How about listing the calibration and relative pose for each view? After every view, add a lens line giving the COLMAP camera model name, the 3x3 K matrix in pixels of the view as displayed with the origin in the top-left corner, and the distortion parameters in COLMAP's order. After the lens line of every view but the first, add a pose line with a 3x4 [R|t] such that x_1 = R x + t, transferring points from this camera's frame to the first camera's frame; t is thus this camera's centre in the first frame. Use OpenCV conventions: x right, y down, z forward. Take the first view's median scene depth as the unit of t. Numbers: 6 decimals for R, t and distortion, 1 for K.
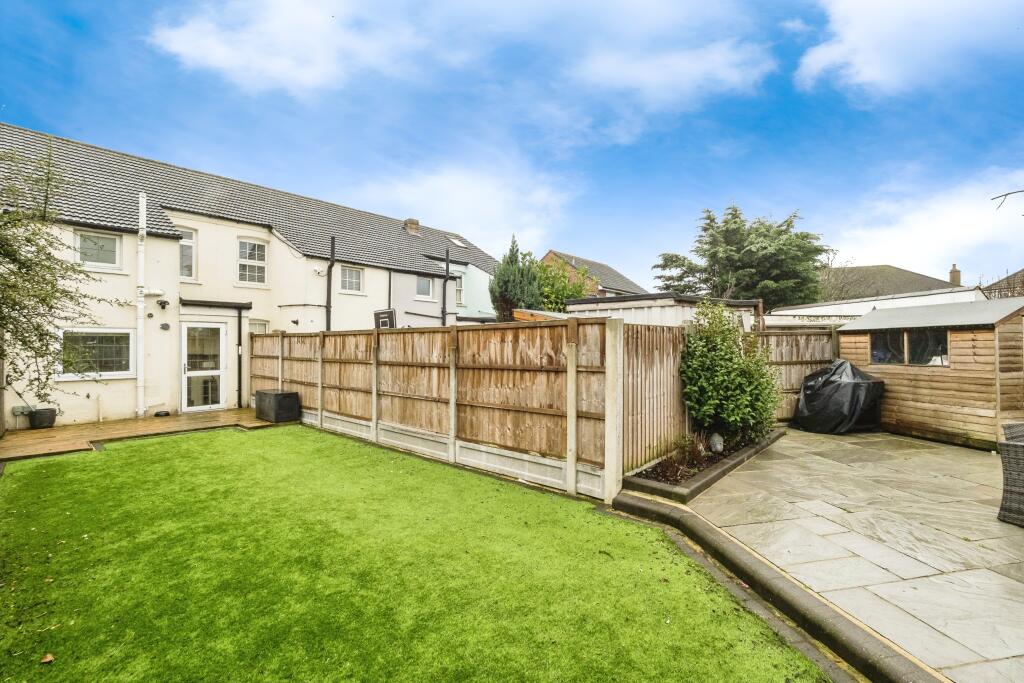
lens RADIAL K [[443.1, 0, 514.6], [0, 443.1, 346.1], [0, 0, 1]] dist [0.010218, -0.001485]
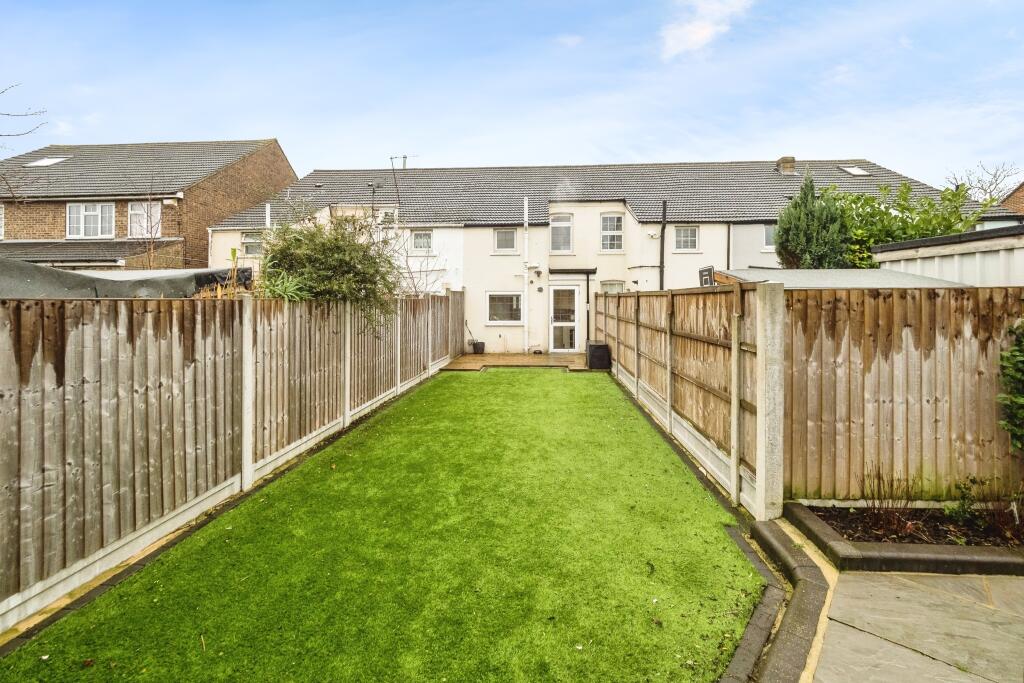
lens RADIAL K [[443.1, 0, 525.4], [0, 443.1, 298.2], [0, 0, 1]] dist [0.010218, -0.001485]
pose [[0.620493, 0.001199, -0.784211, 0.275487], [-0.000322, 0.999999, 0.001274, -0.018910], [0.784212, -0.000538, 0.620493, 0.107501]]
